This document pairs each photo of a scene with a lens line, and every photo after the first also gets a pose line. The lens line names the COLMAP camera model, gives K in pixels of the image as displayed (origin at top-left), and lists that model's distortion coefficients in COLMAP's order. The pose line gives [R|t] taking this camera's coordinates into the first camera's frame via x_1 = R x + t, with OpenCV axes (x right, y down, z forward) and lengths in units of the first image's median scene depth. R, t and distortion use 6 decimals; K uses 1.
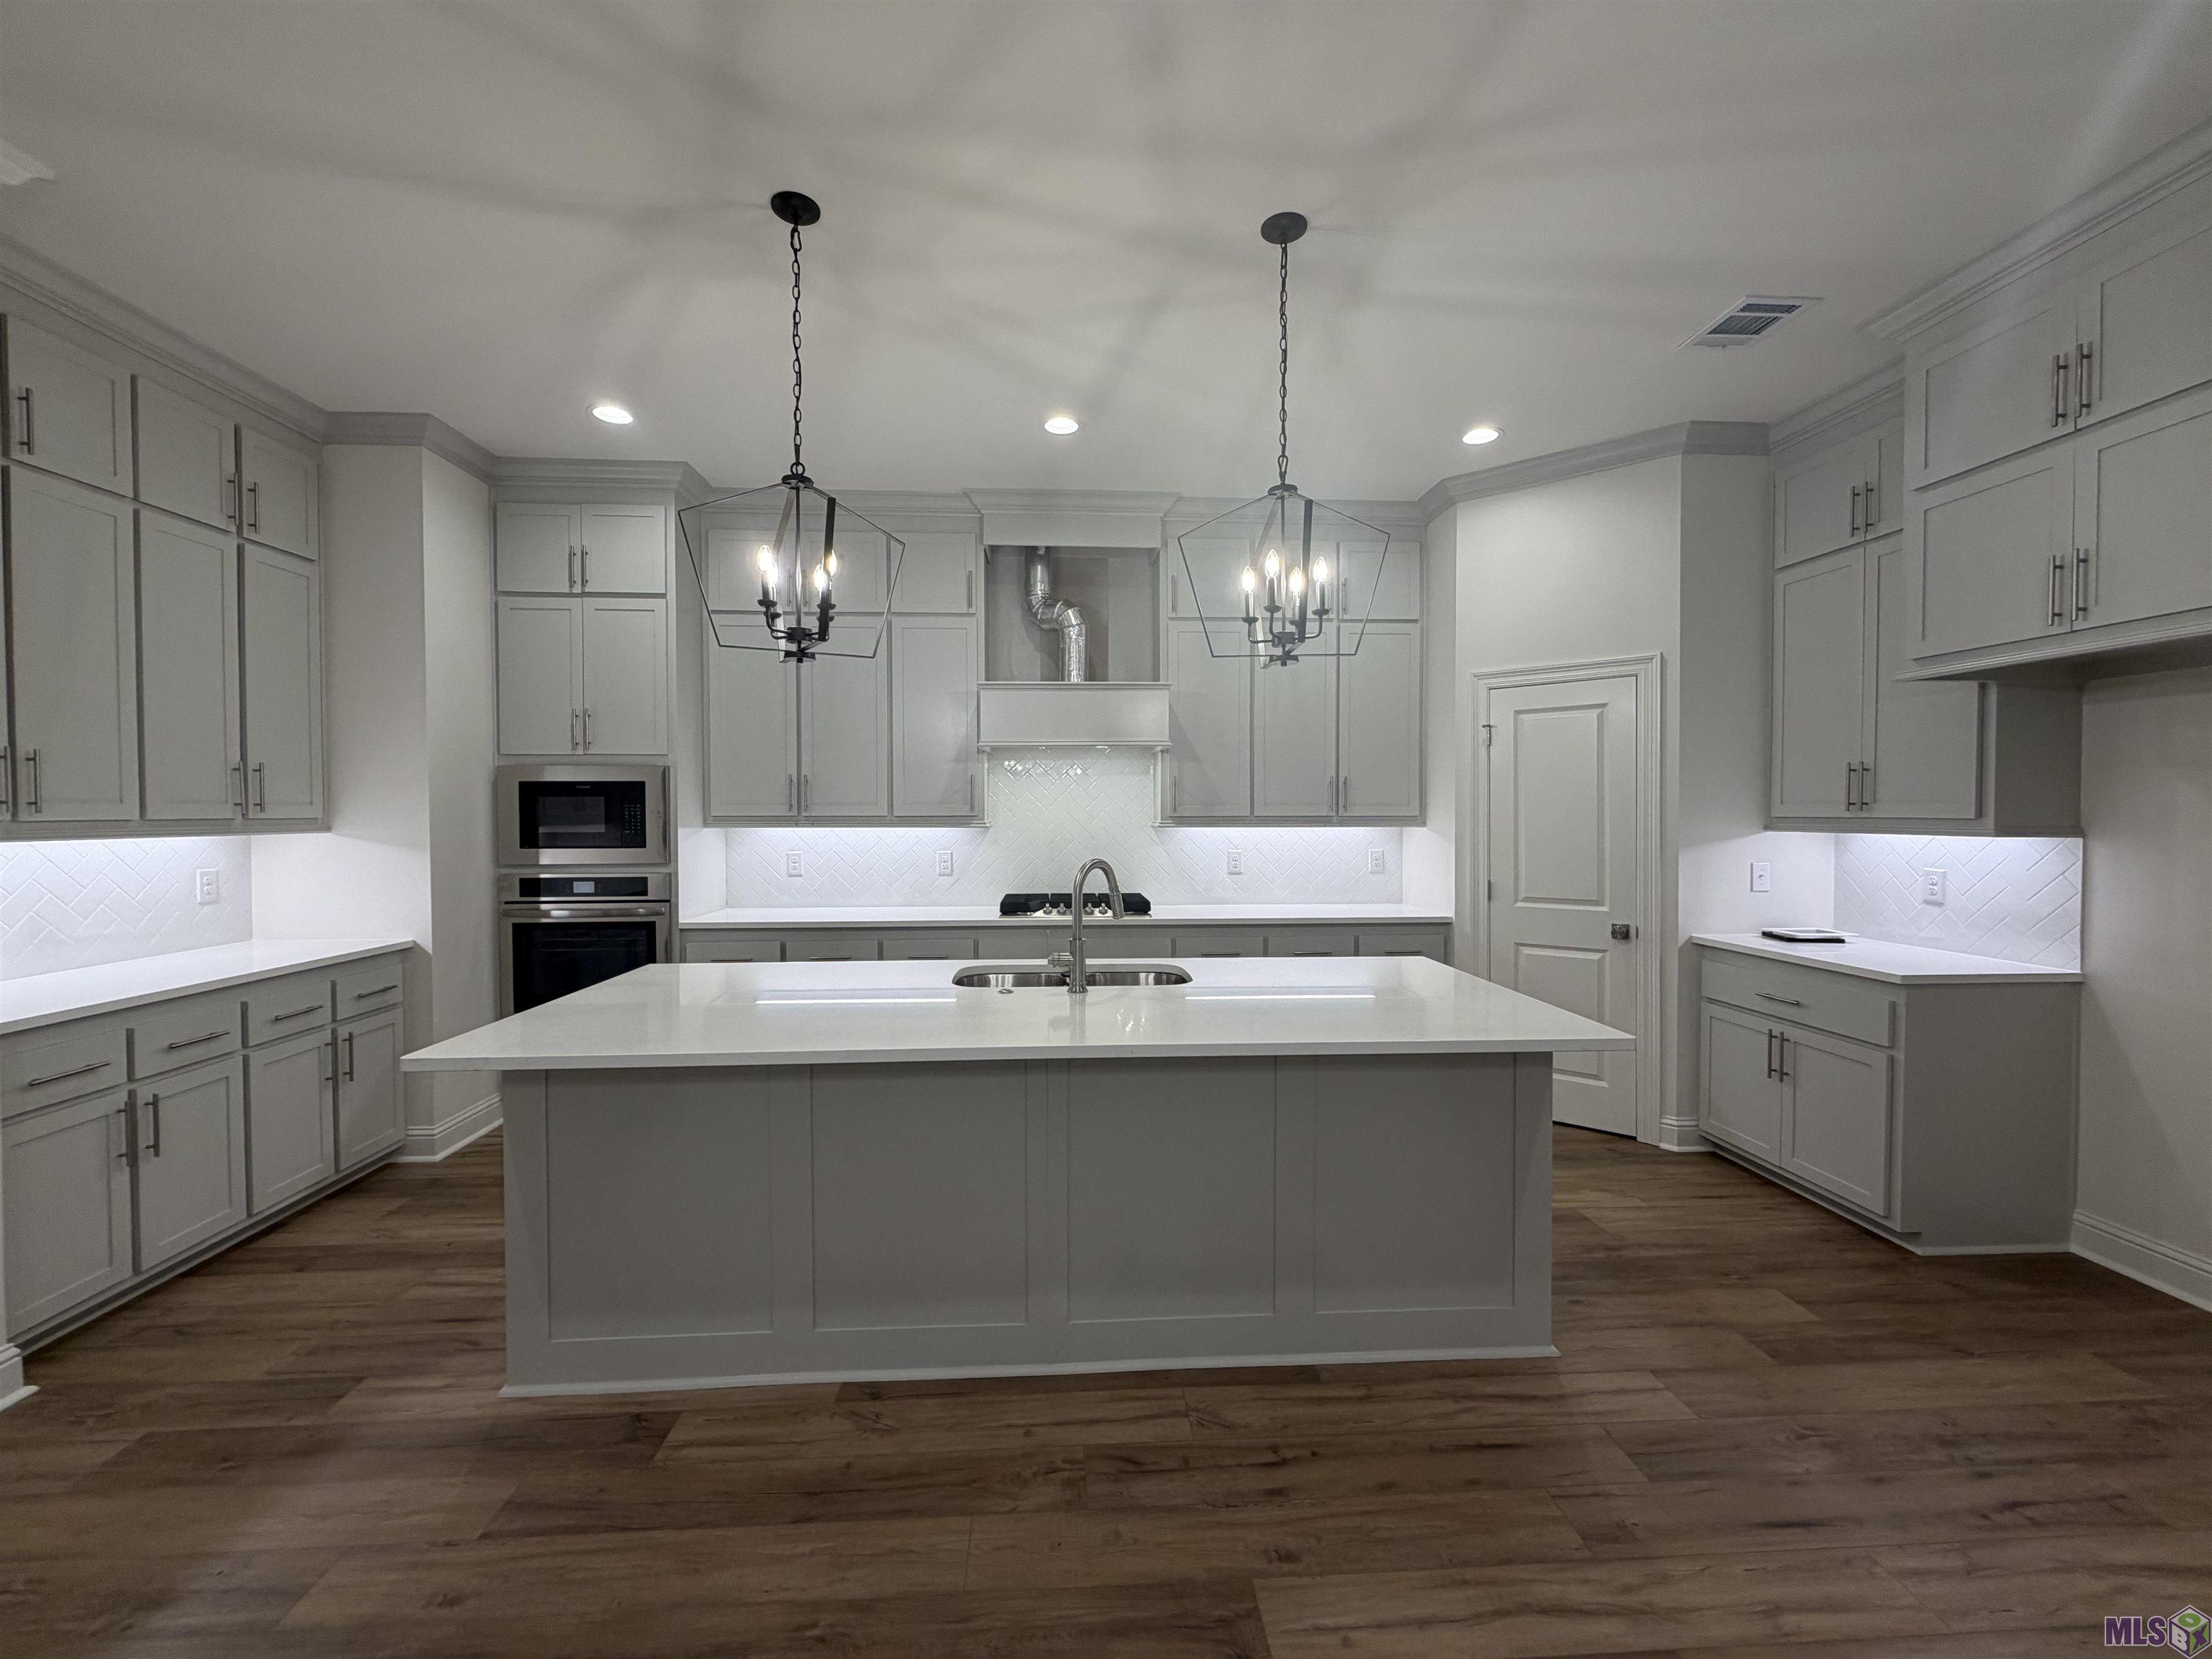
lens RADIAL K [[887.0, 0, 1098.9], [0, 887.0, 829.8], [0, 0, 1]] dist [0.000099, 0.001135]
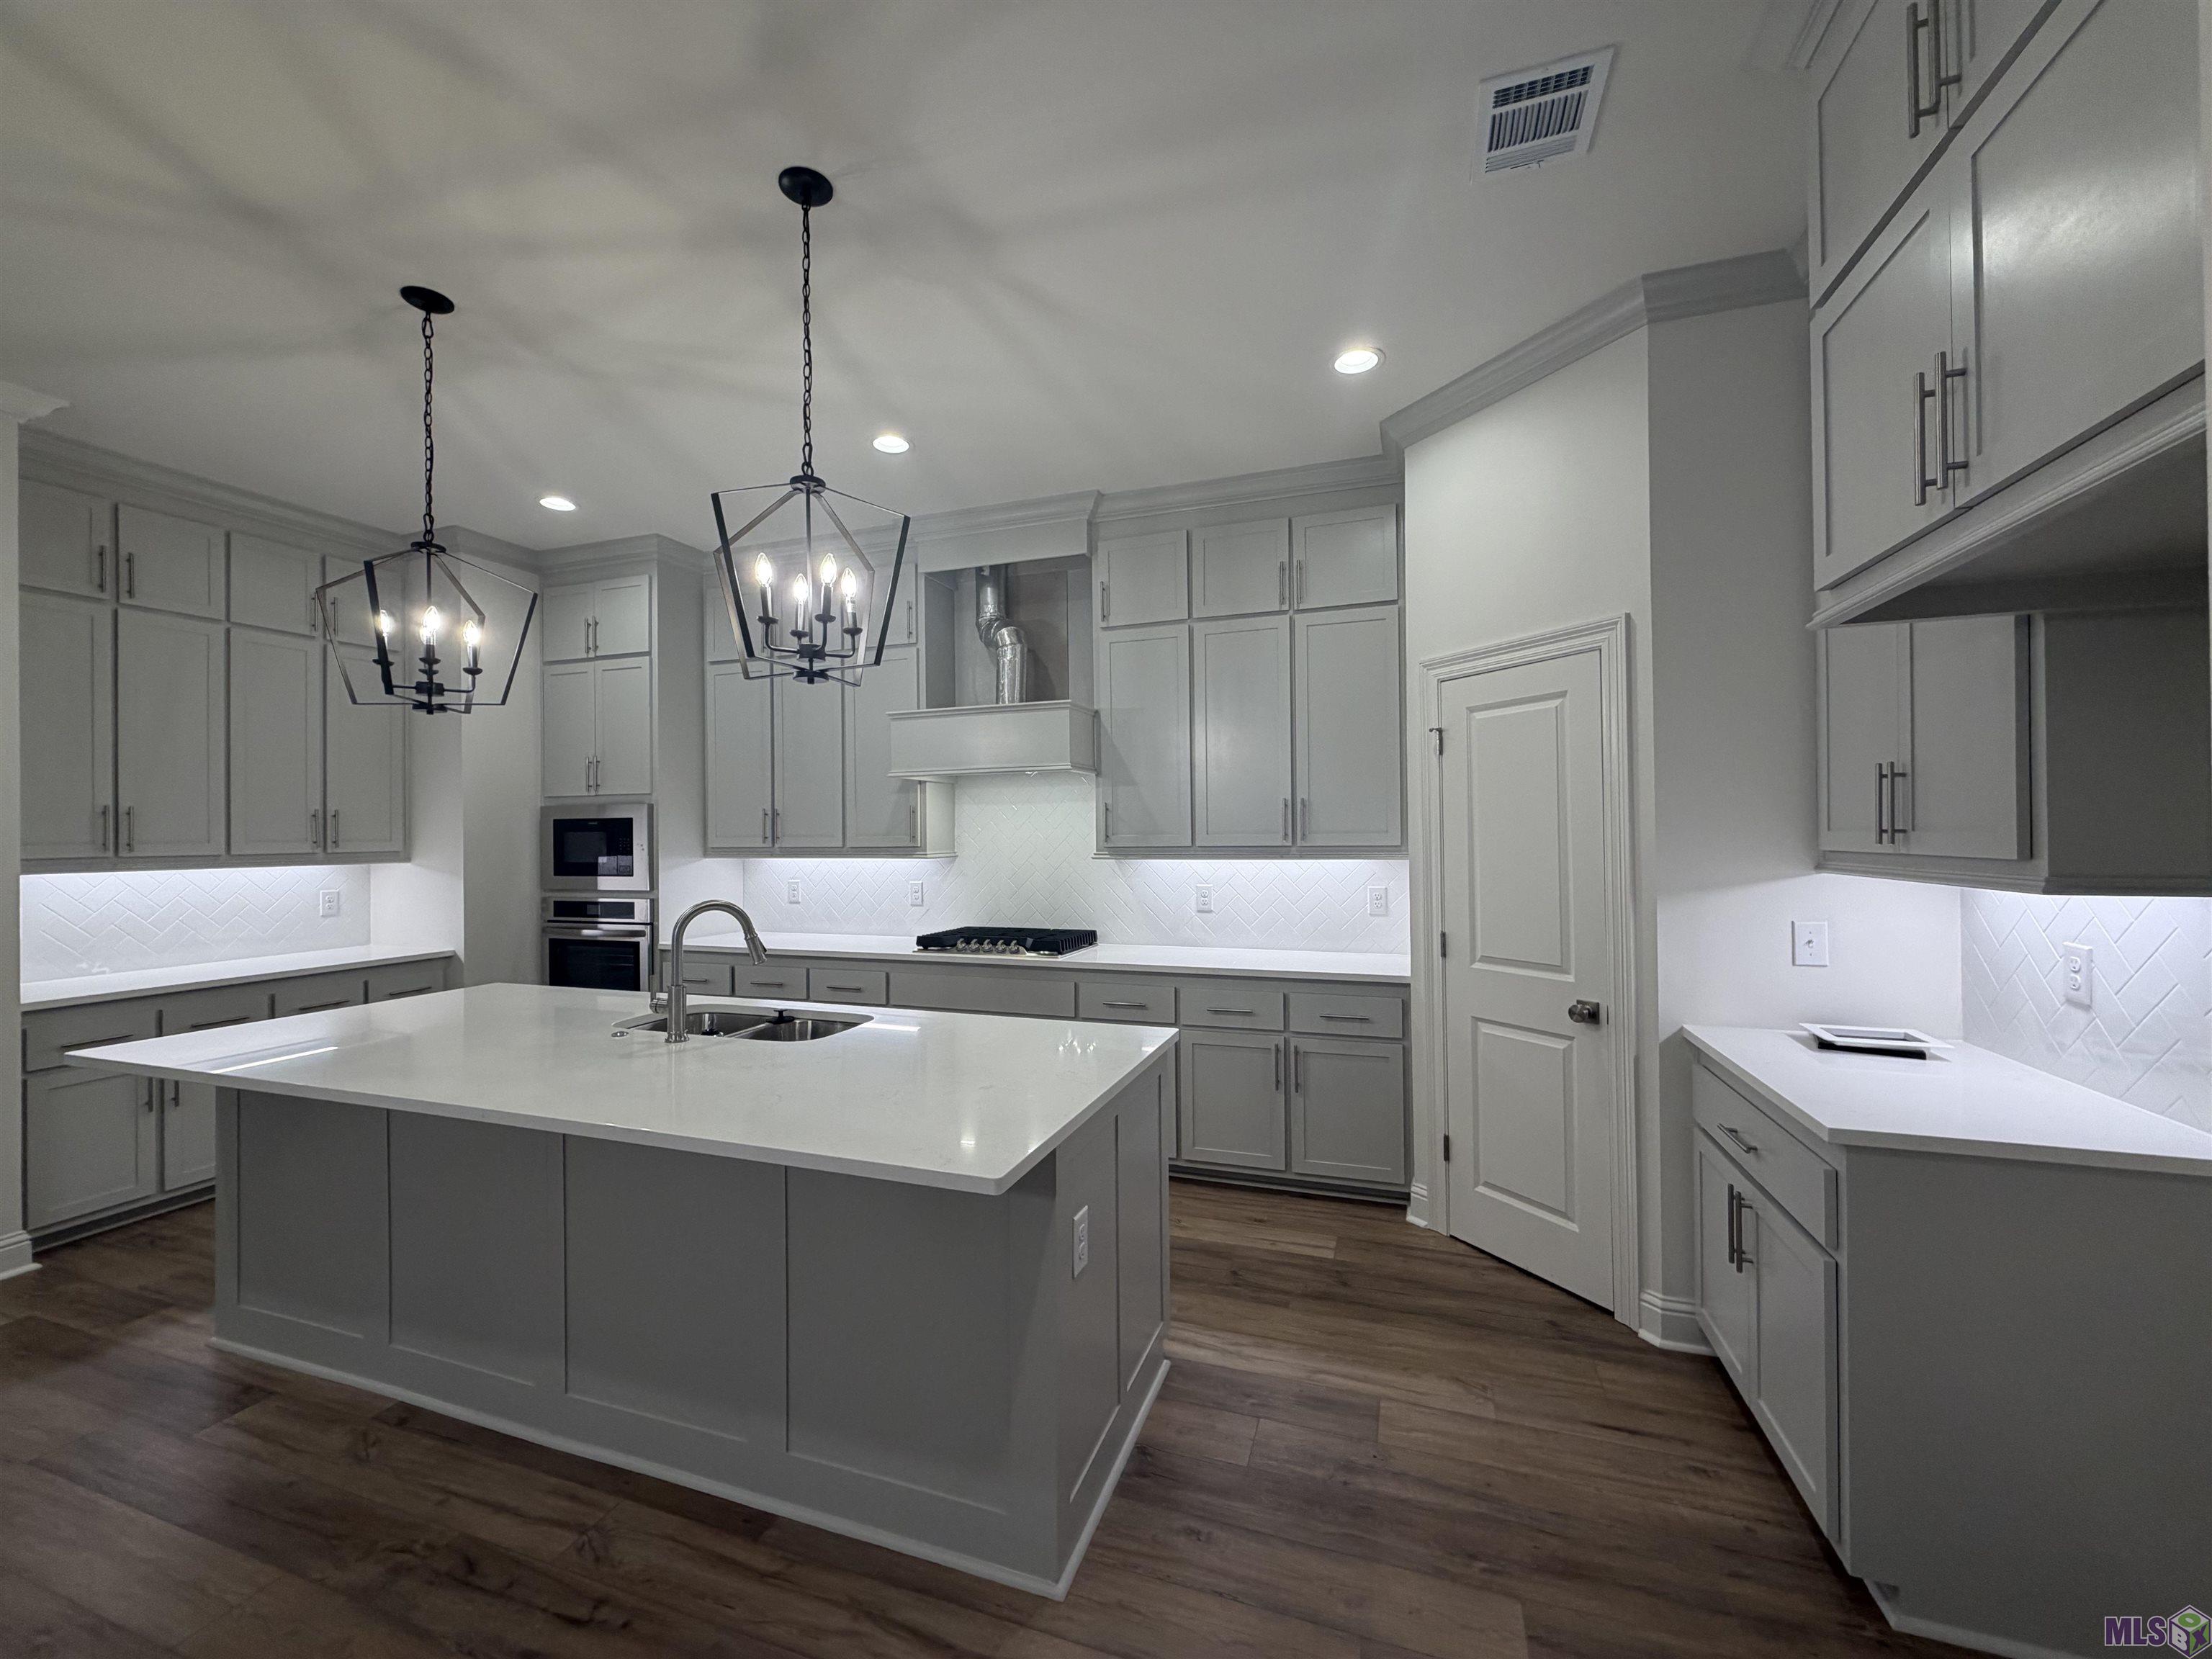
lens RADIAL K [[887.0, 0, 1100.8], [0, 887.0, 829.4], [0, 0, 1]] dist [0.000099, 0.001135]
pose [[0.921388, -0.008833, -0.388543, 0.541396], [-0.000118, 0.999735, -0.023009, -0.015126], [0.388643, 0.021246, 0.921143, 0.211872]]
